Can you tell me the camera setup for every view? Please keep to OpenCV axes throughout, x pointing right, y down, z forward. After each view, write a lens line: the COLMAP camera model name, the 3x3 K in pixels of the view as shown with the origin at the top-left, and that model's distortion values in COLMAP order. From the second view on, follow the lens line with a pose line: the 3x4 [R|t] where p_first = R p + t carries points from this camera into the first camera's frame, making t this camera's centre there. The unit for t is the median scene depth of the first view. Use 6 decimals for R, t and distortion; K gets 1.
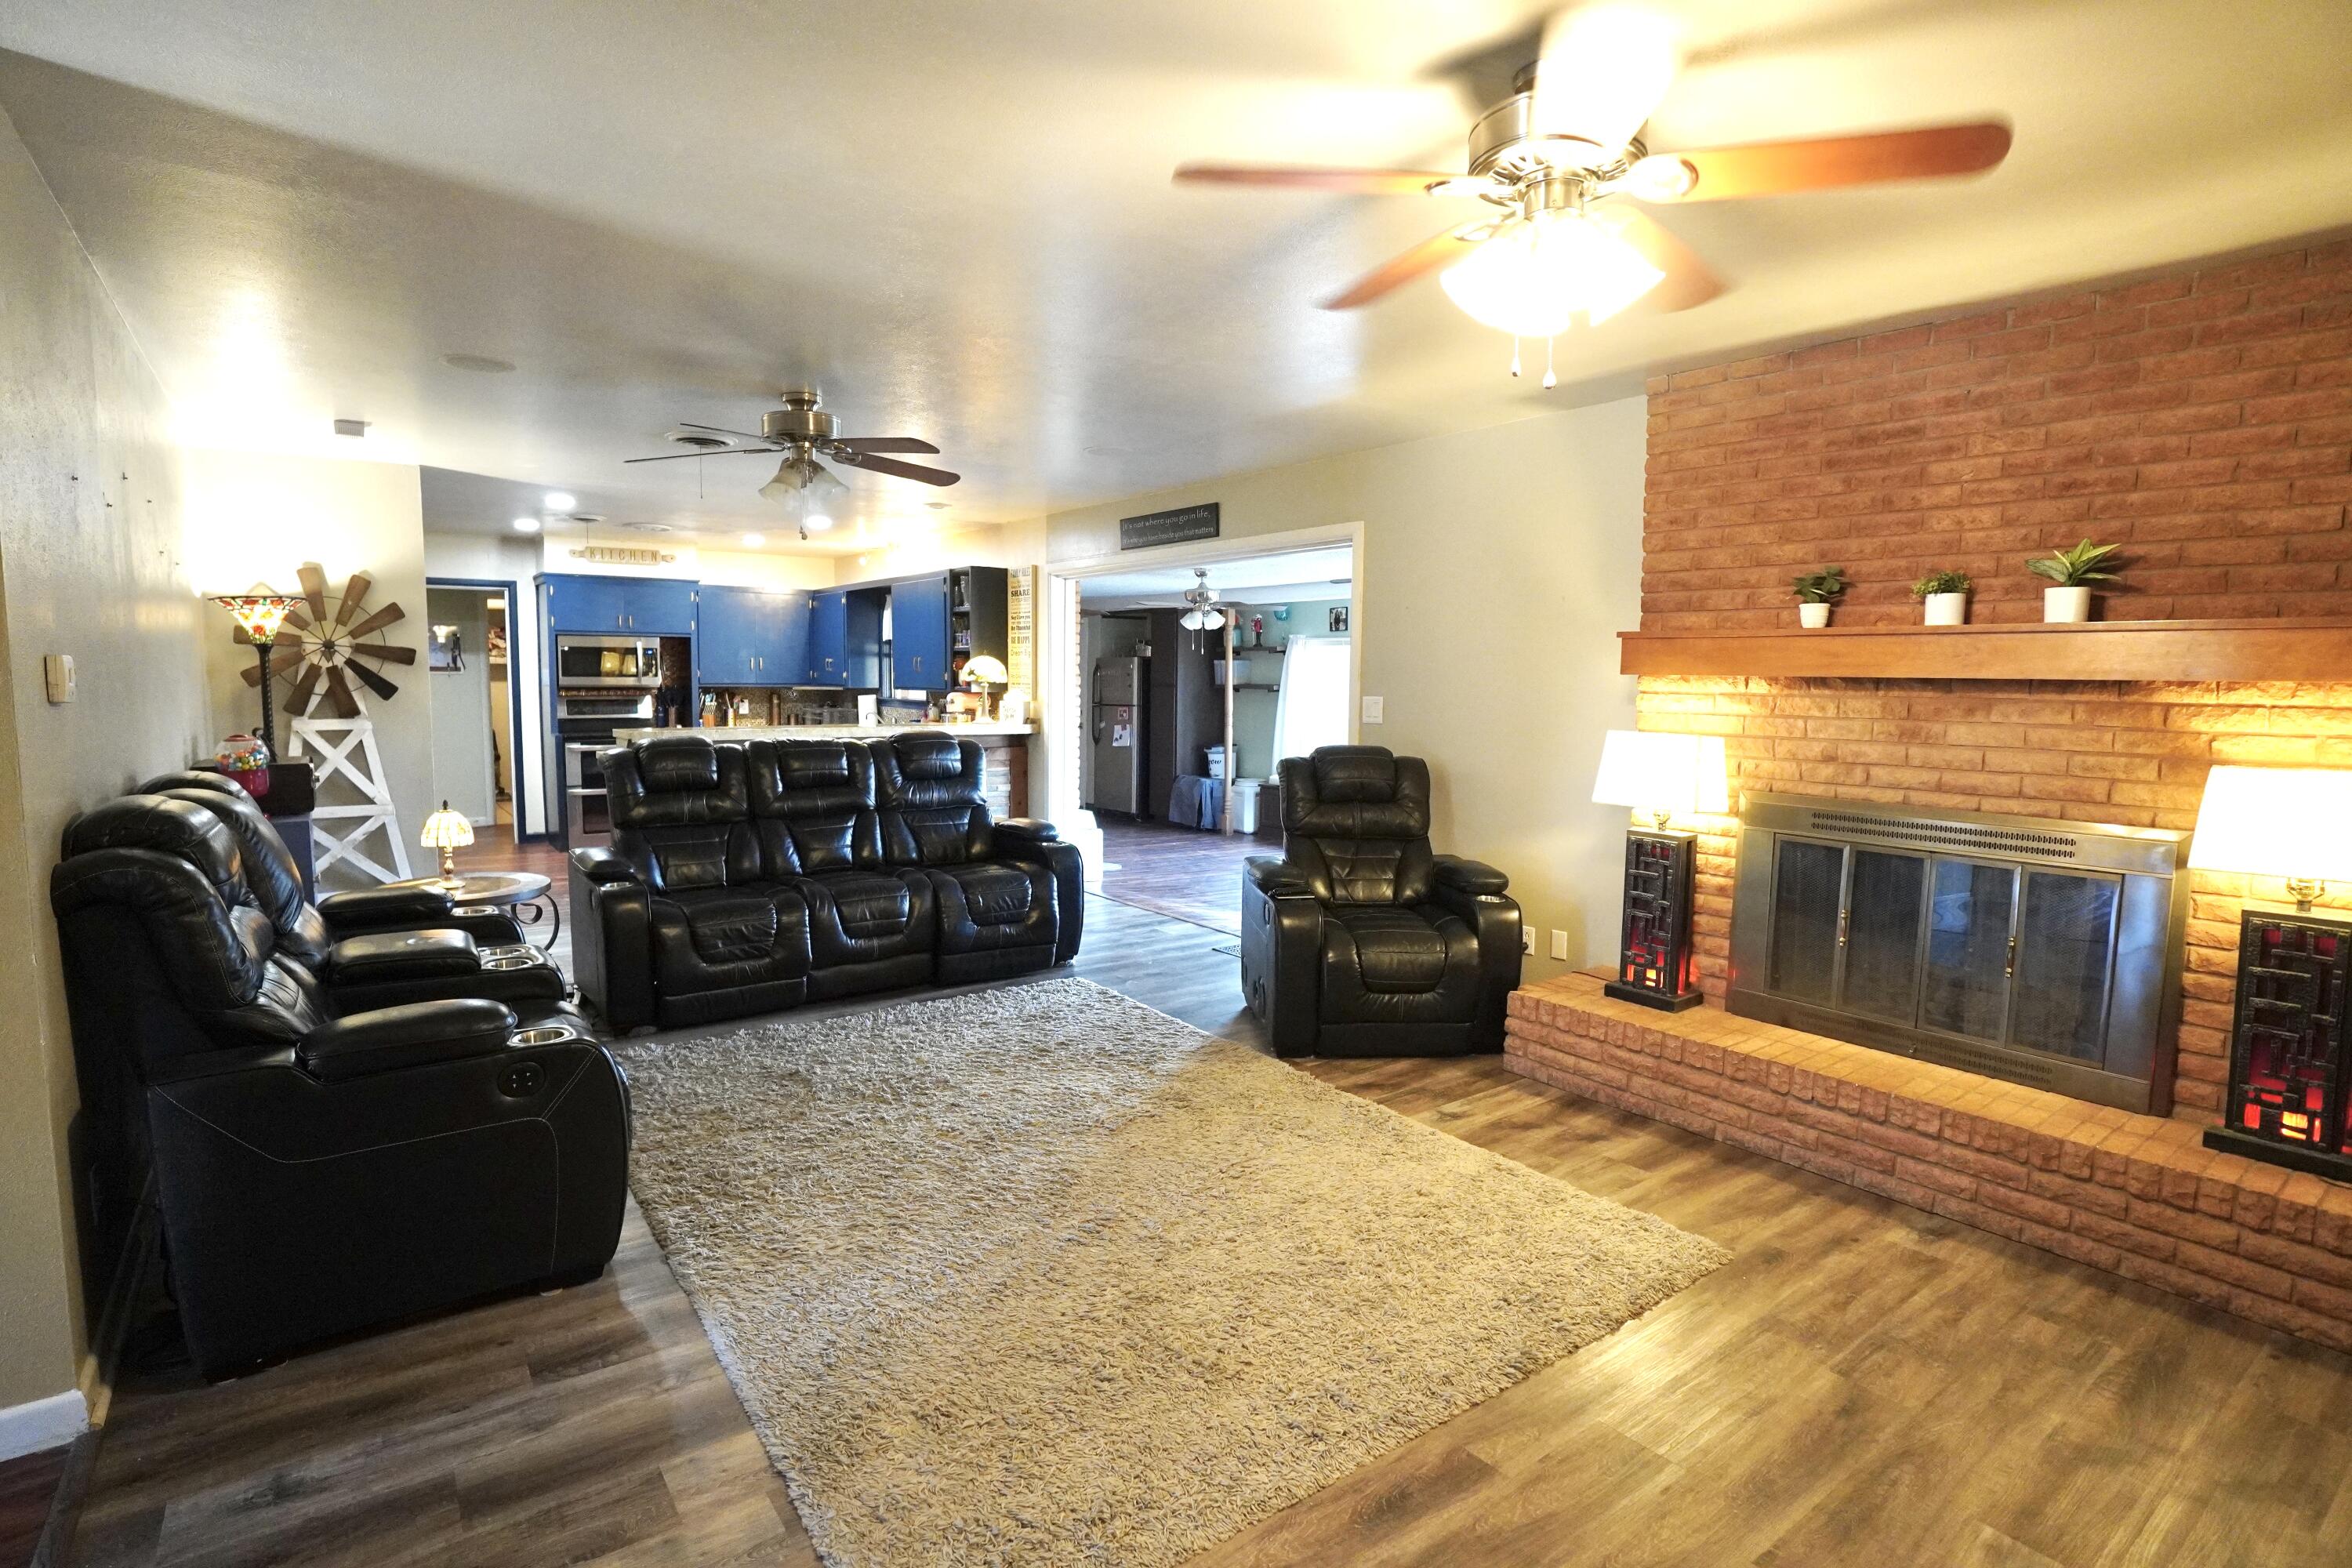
lens RADIAL K [[1150.8, 0, 1170.7], [0, 1150.8, 779.7], [0, 0, 1]] dist [-0.035925, 0.001159]
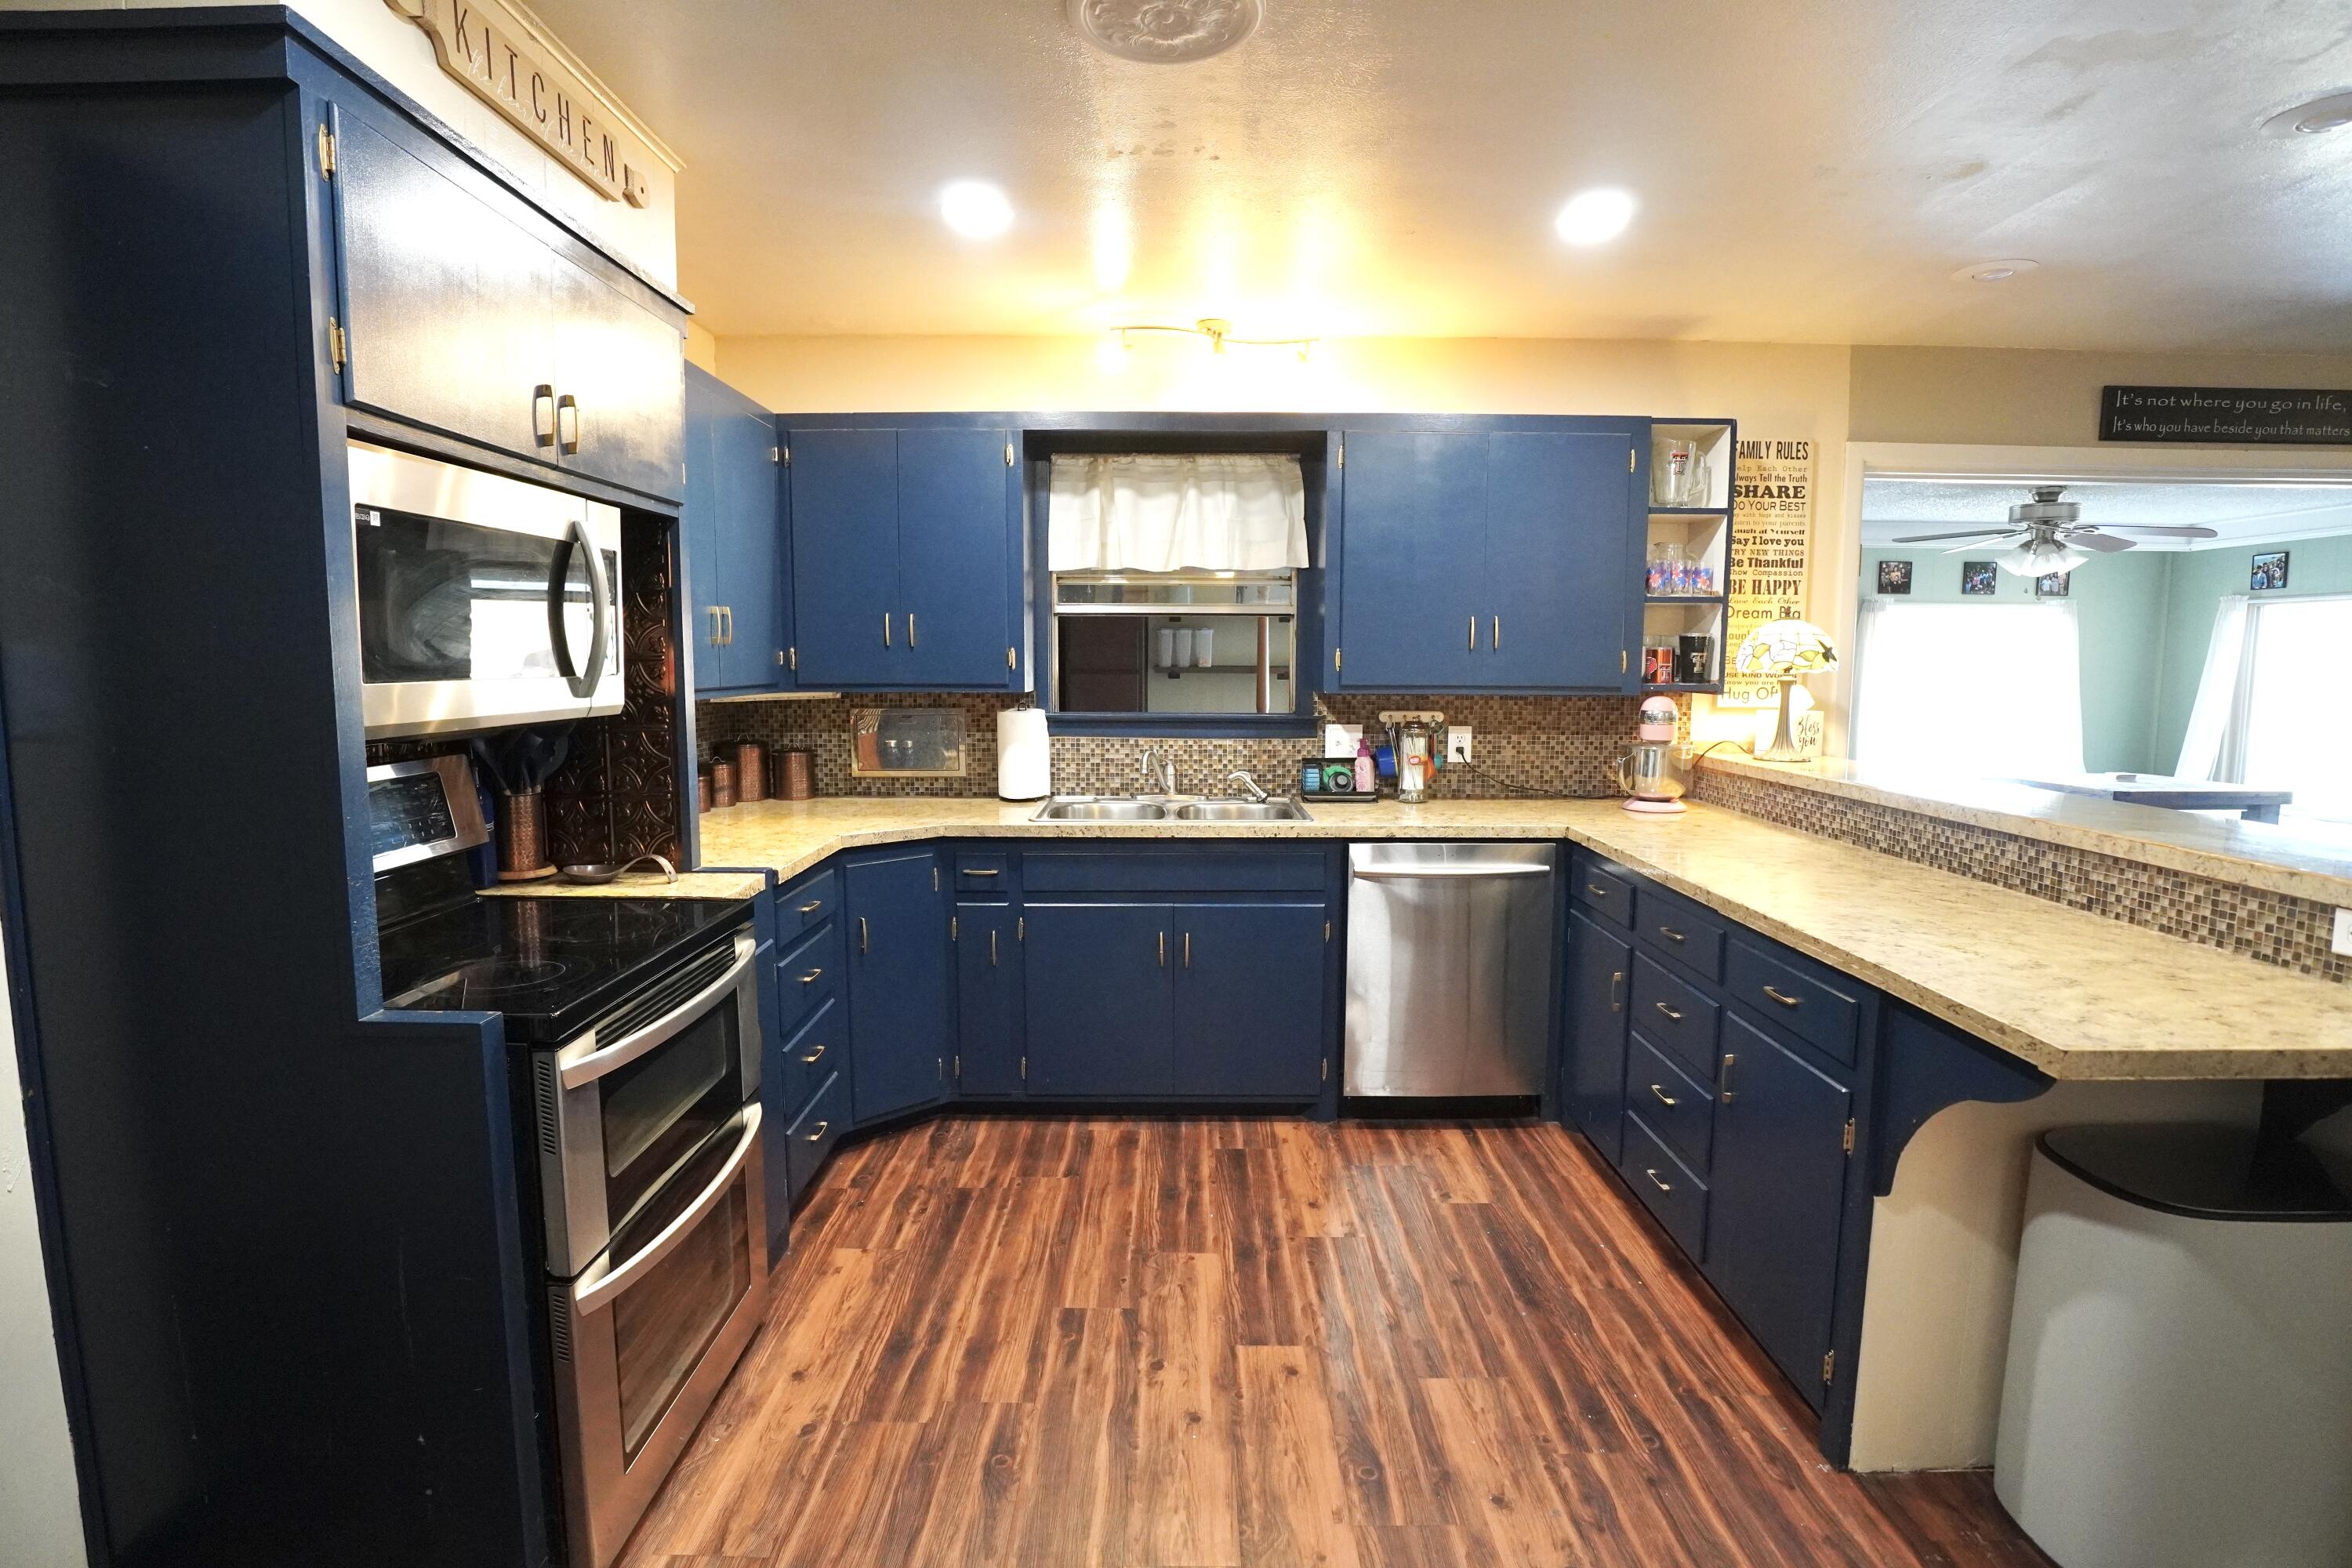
lens RADIAL K [[1150.8, 0, 1169.5], [0, 1150.8, 788.2], [0, 0, 1]] dist [-0.035925, 0.001159]
pose [[0.605439, -0.098874, 0.789727, -0.566992], [0.074256, 0.994943, 0.067639, -0.073201], [-0.792420, 0.017691, 0.609719, 0.756154]]
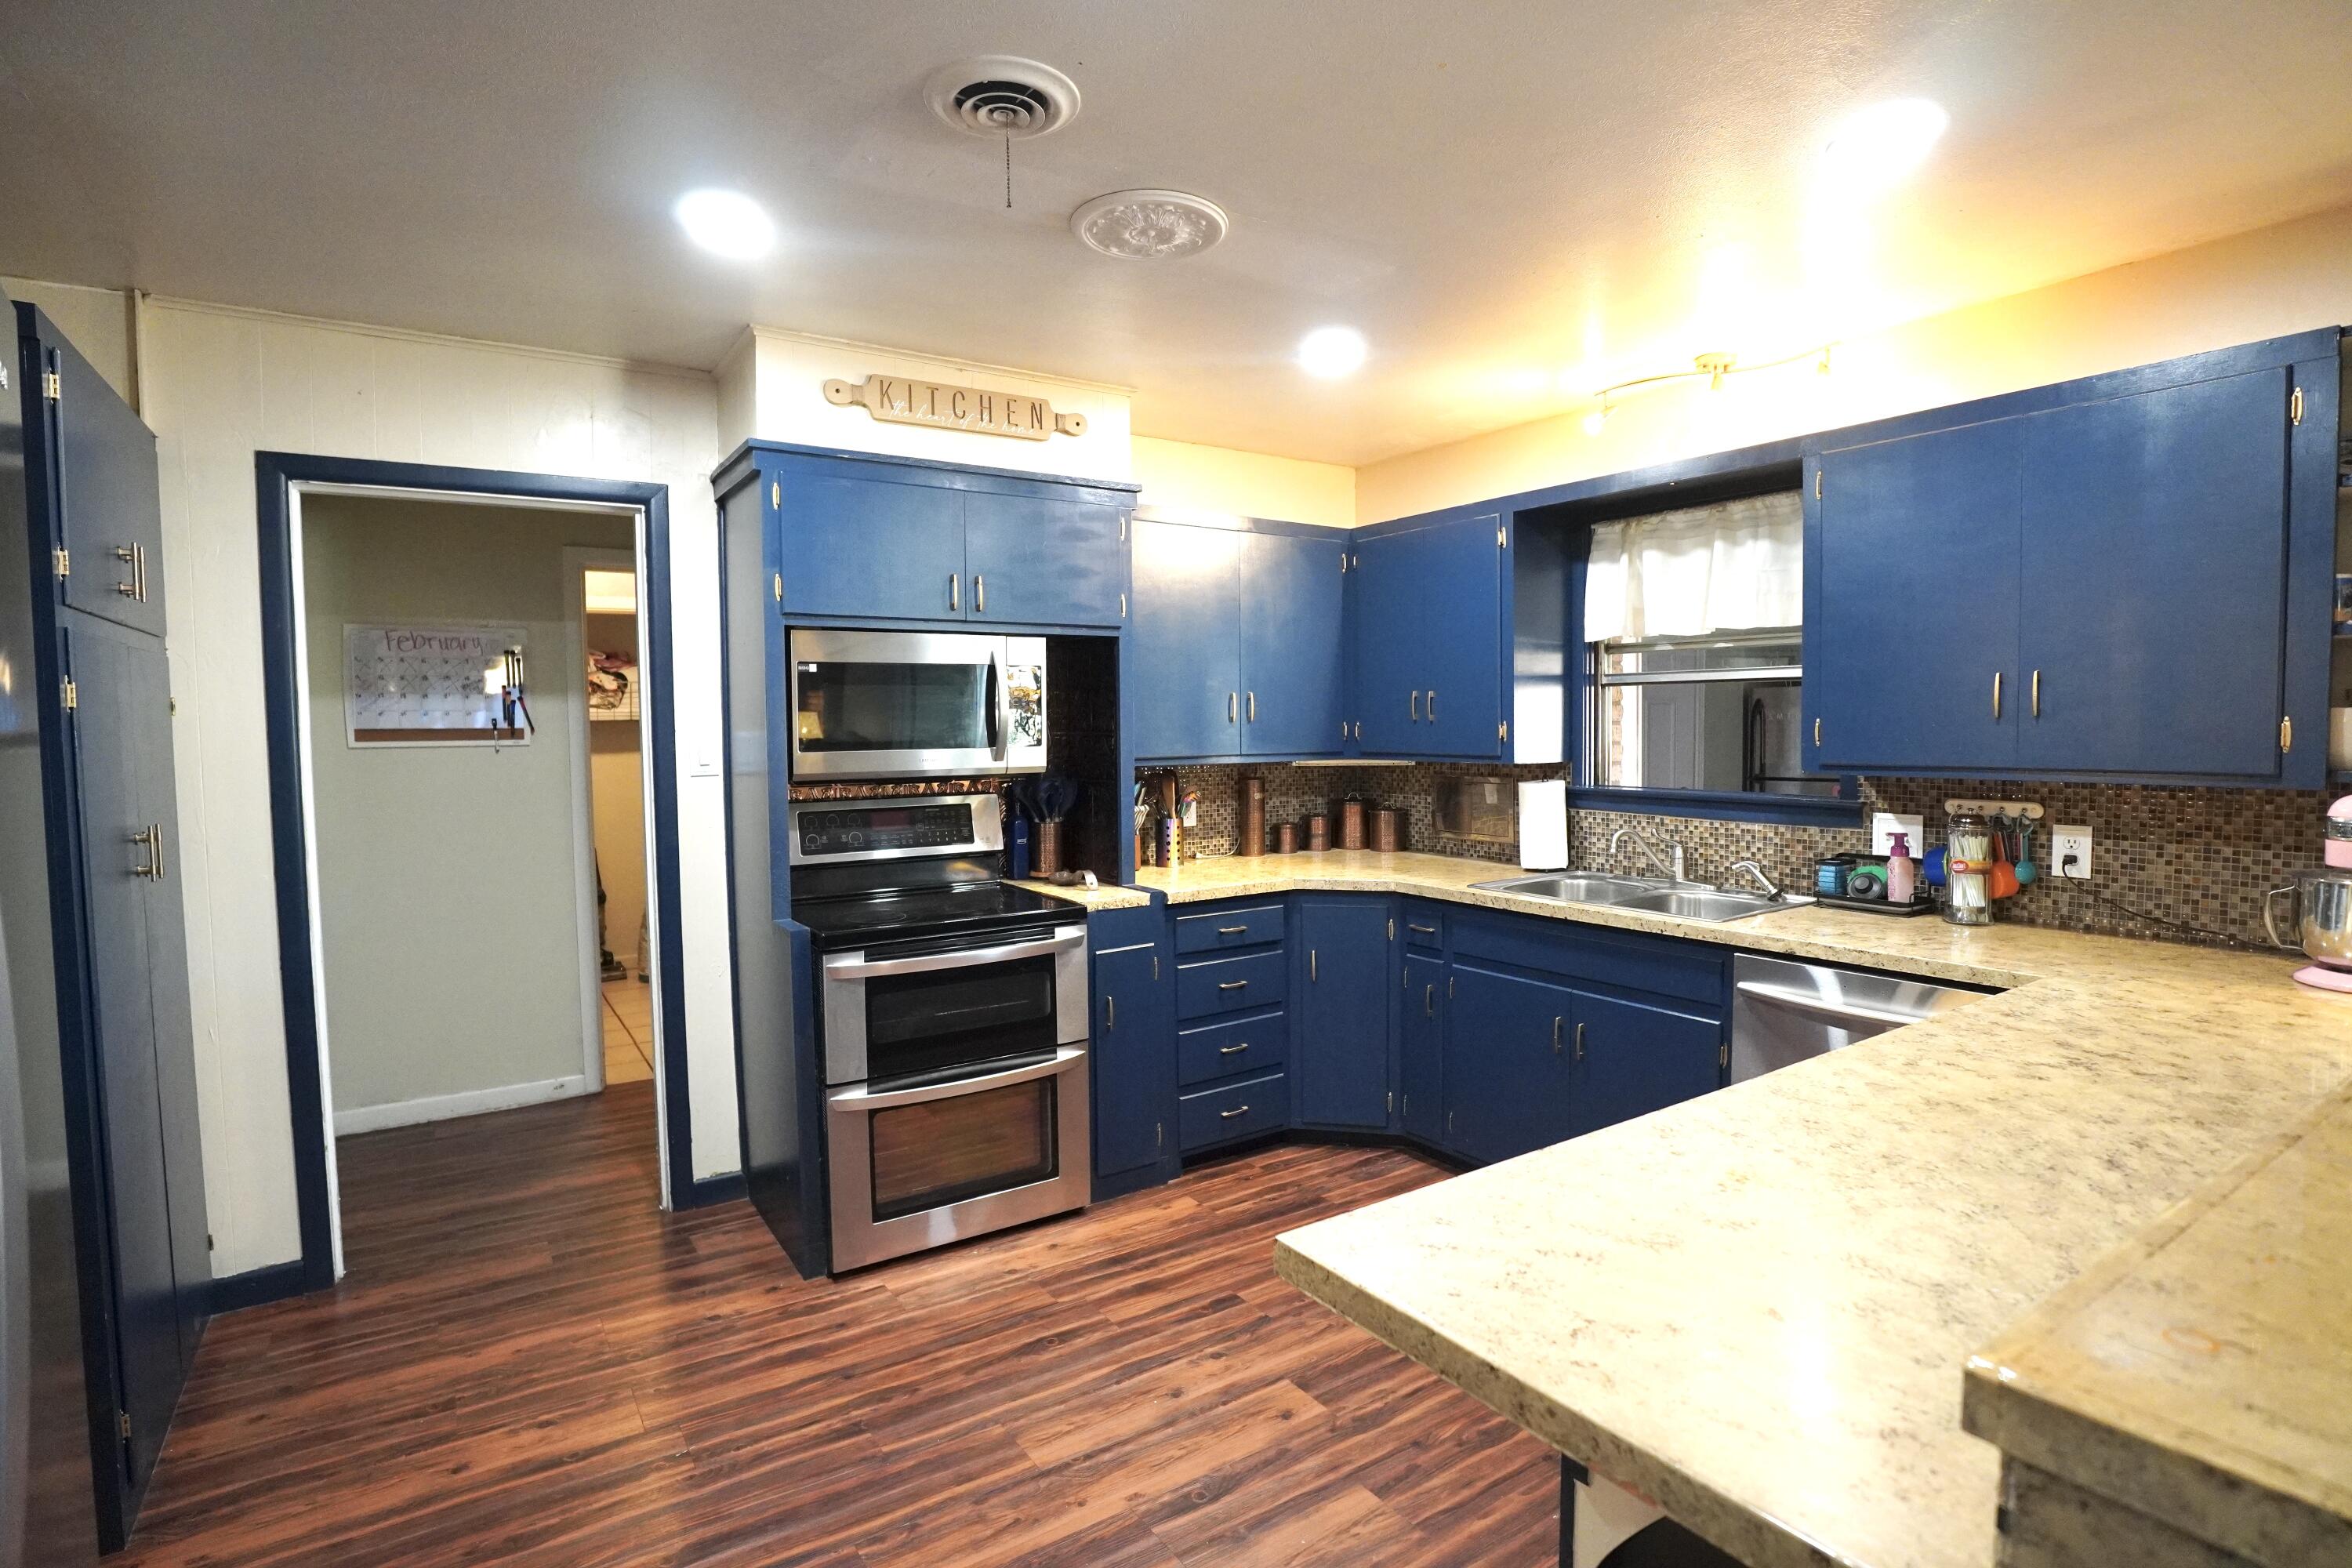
lens RADIAL K [[1150.8, 0, 1186.1], [0, 1150.8, 788.7], [0, 0, 1]] dist [-0.035925, 0.001159]
pose [[0.998504, -0.017100, -0.051934, -0.380440], [0.015421, 0.999351, -0.032558, -0.063049], [0.052457, 0.031708, 0.998120, 0.628529]]
